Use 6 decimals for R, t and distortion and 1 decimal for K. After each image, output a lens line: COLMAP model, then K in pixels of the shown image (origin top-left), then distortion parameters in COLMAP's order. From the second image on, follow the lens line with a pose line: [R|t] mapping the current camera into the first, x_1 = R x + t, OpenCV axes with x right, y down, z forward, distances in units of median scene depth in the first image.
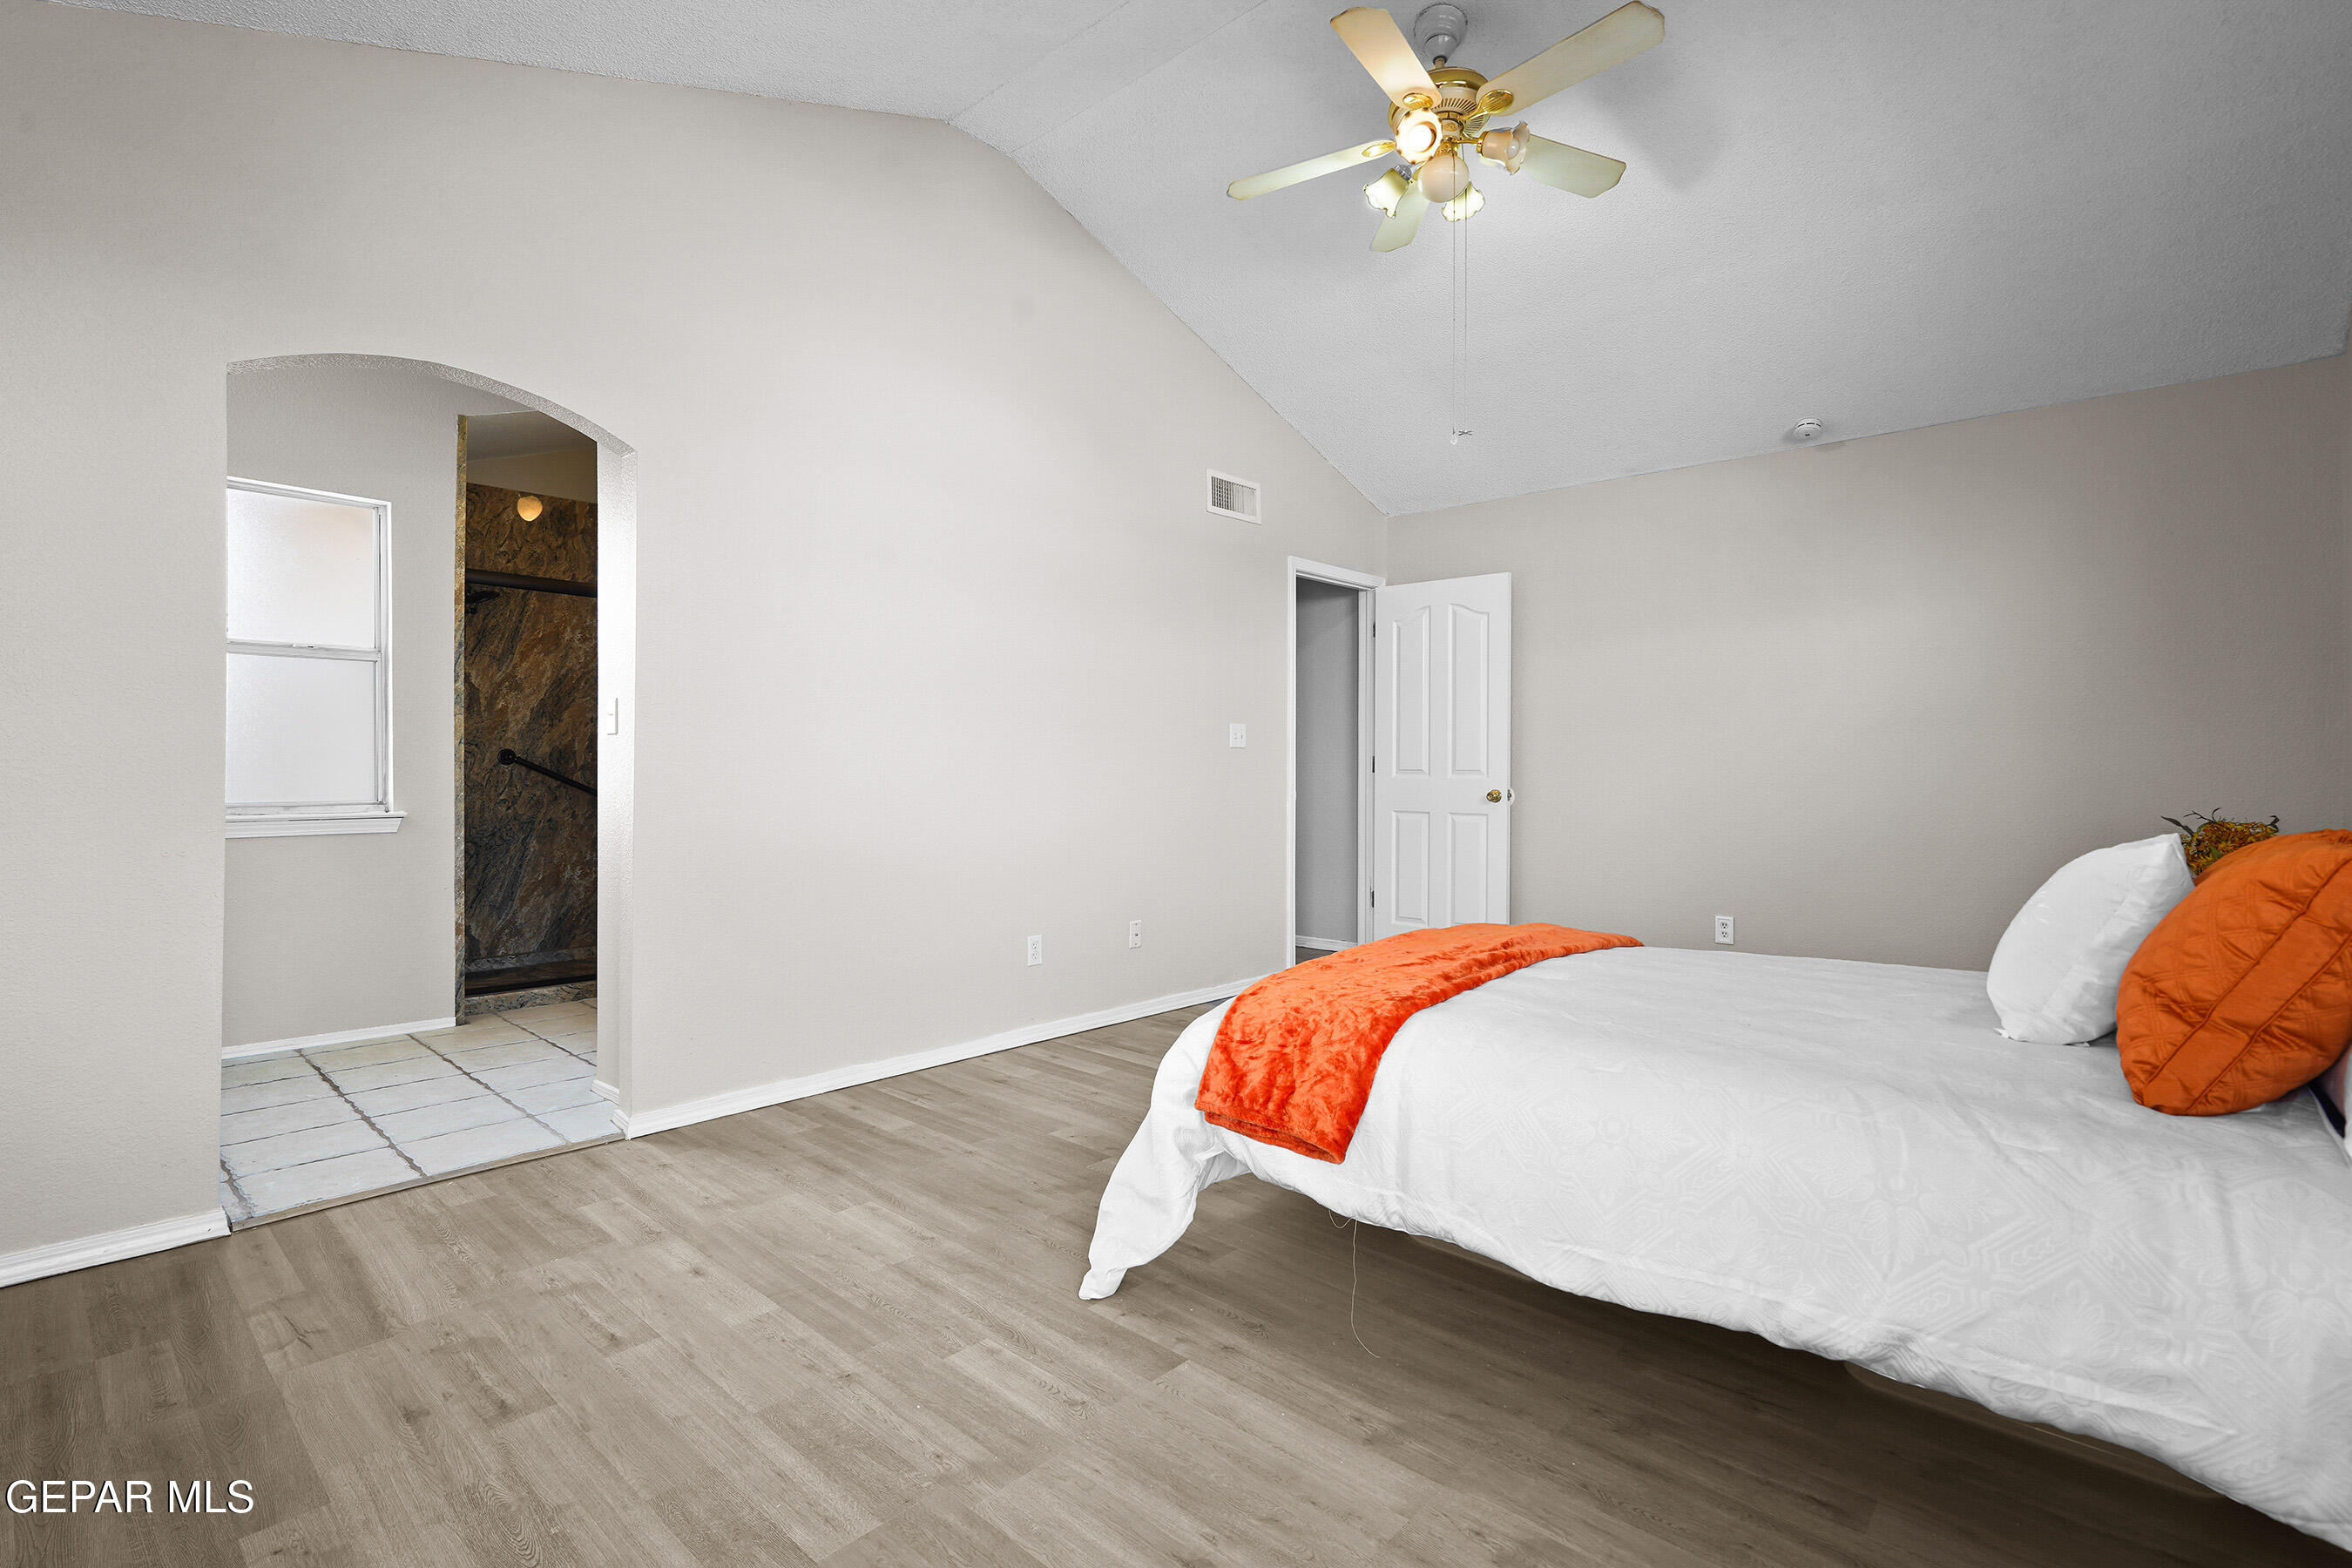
lens RADIAL K [[1078.7, 0, 1171.5], [0, 1078.7, 768.9], [0, 0, 1]] dist [0.001780, -0.000079]
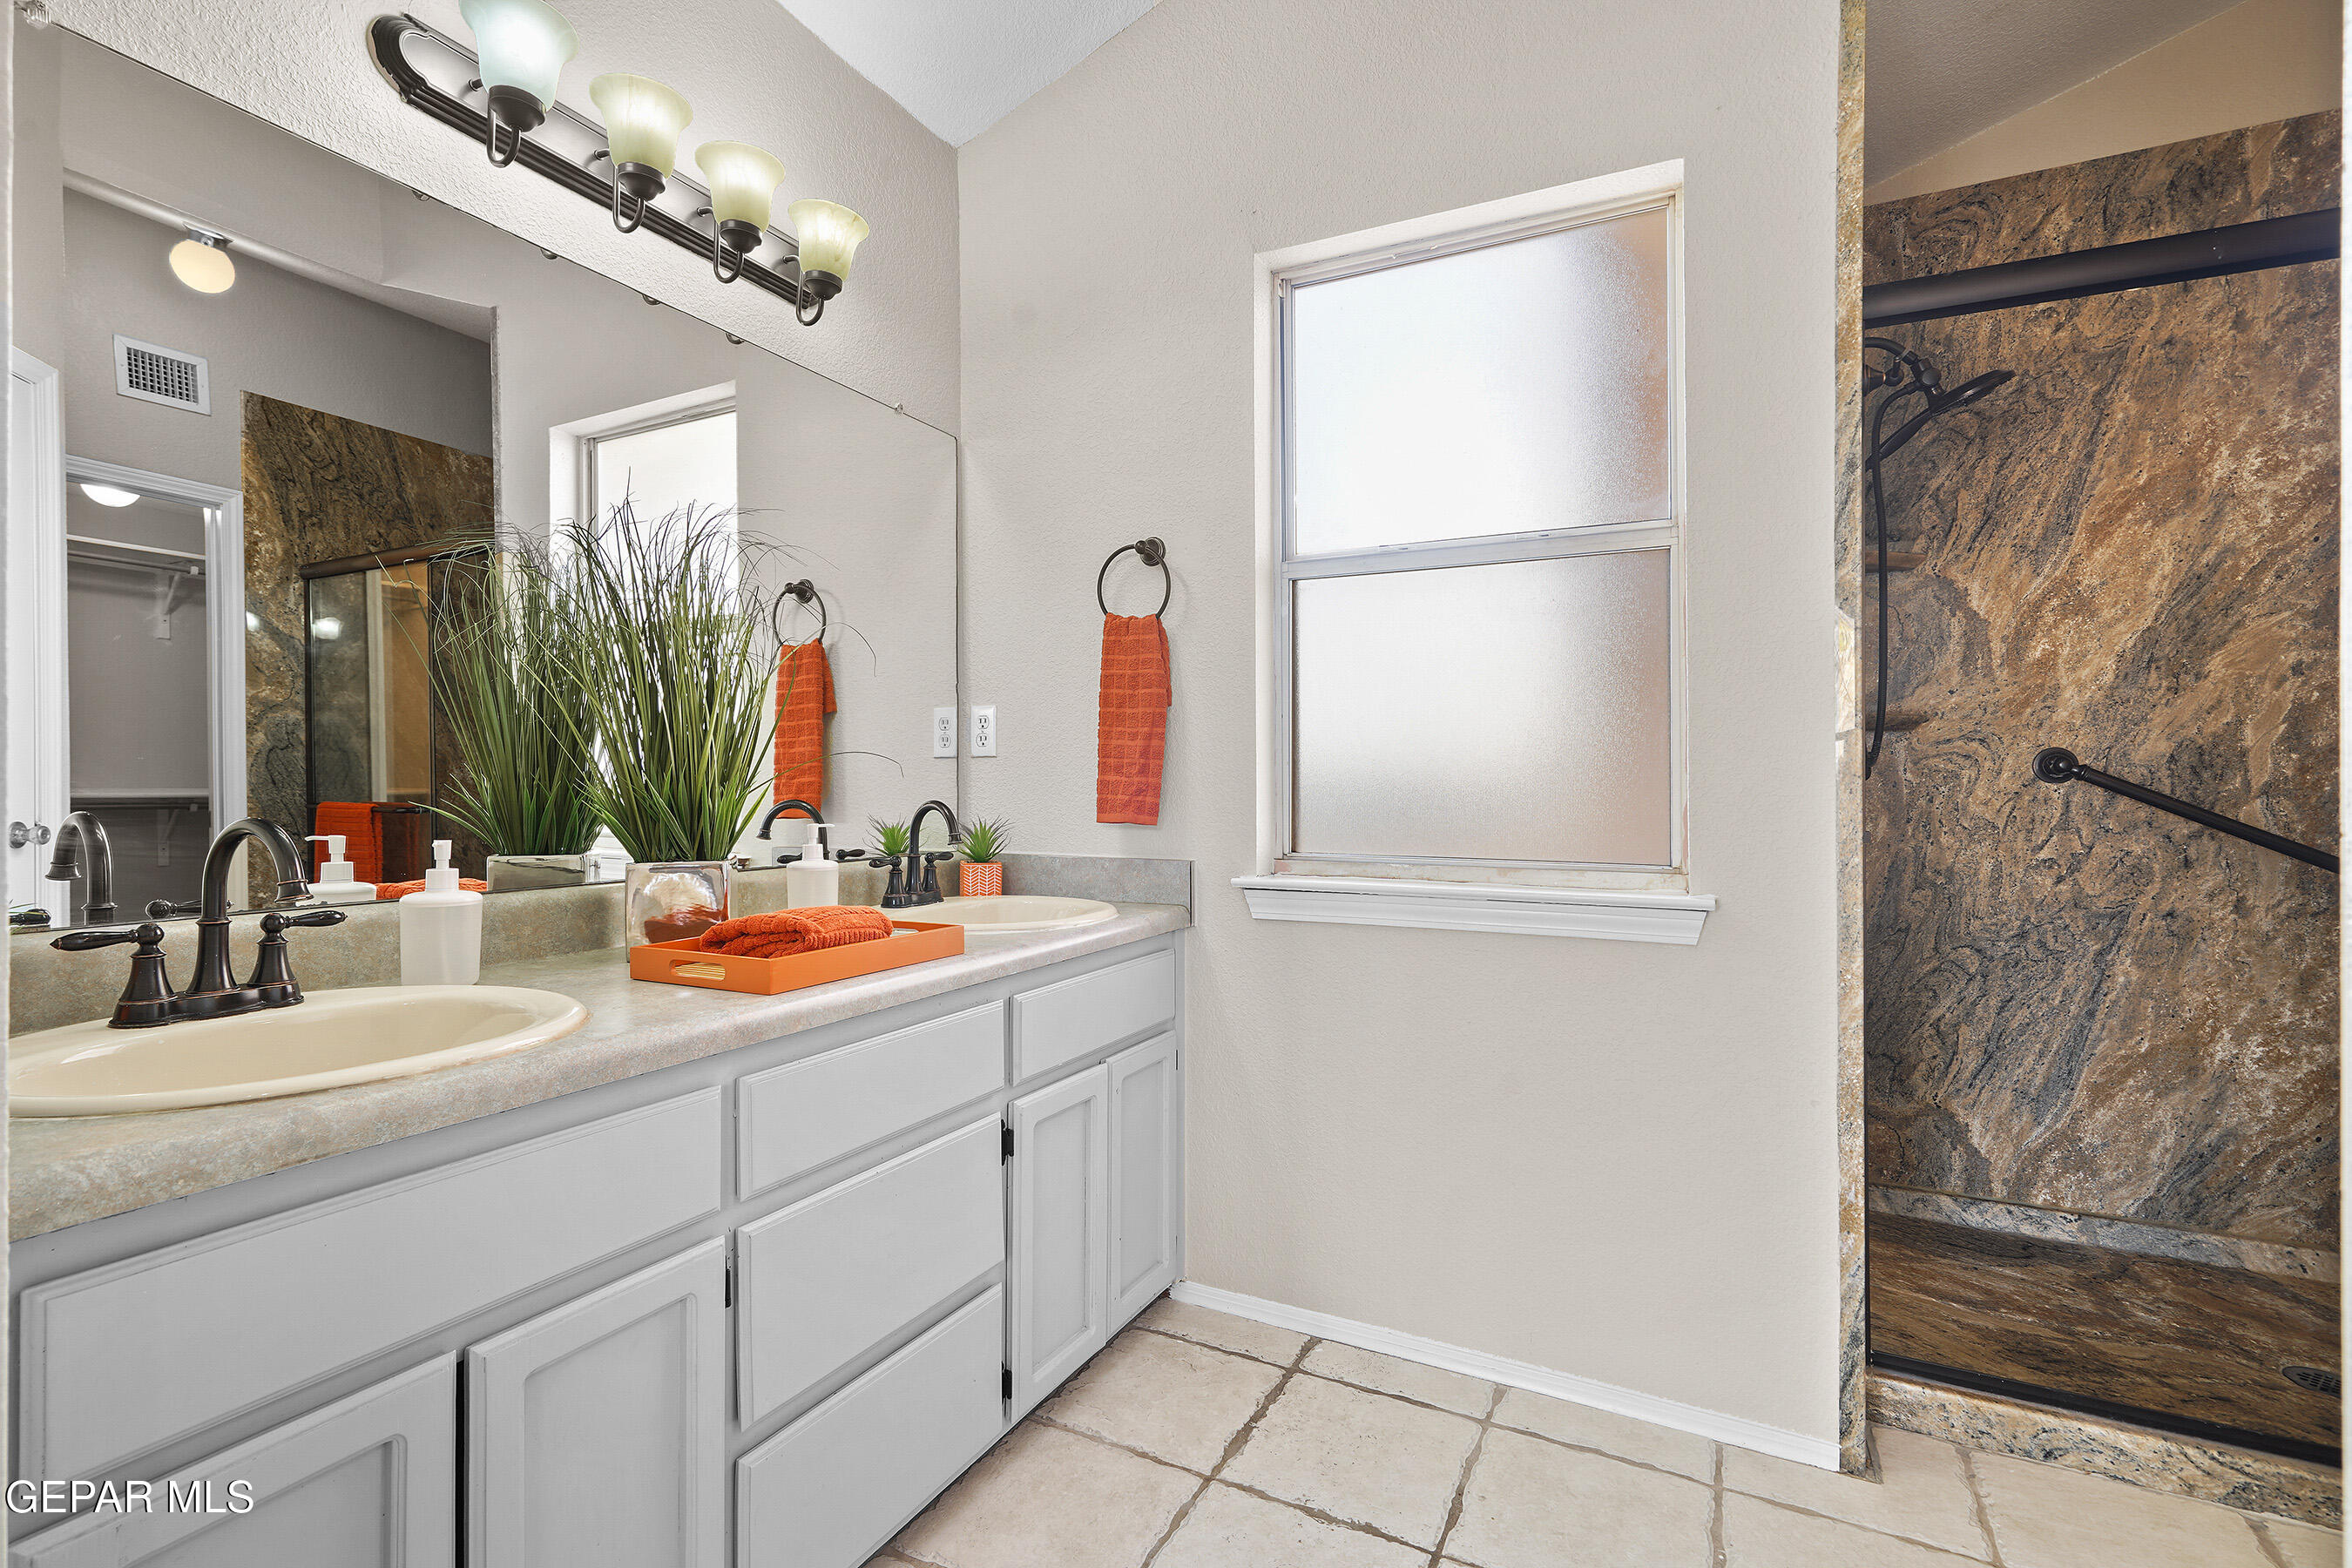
lens RADIAL K [[1078.7, 0, 1169.6], [0, 1078.7, 779.8], [0, 0, 1]] dist [0.001780, -0.000079]
pose [[0.266801, -0.004221, -0.963742, -0.279397], [-0.003964, 0.999977, -0.005477, -0.001208], [0.963743, 0.005281, 0.266779, 0.521487]]
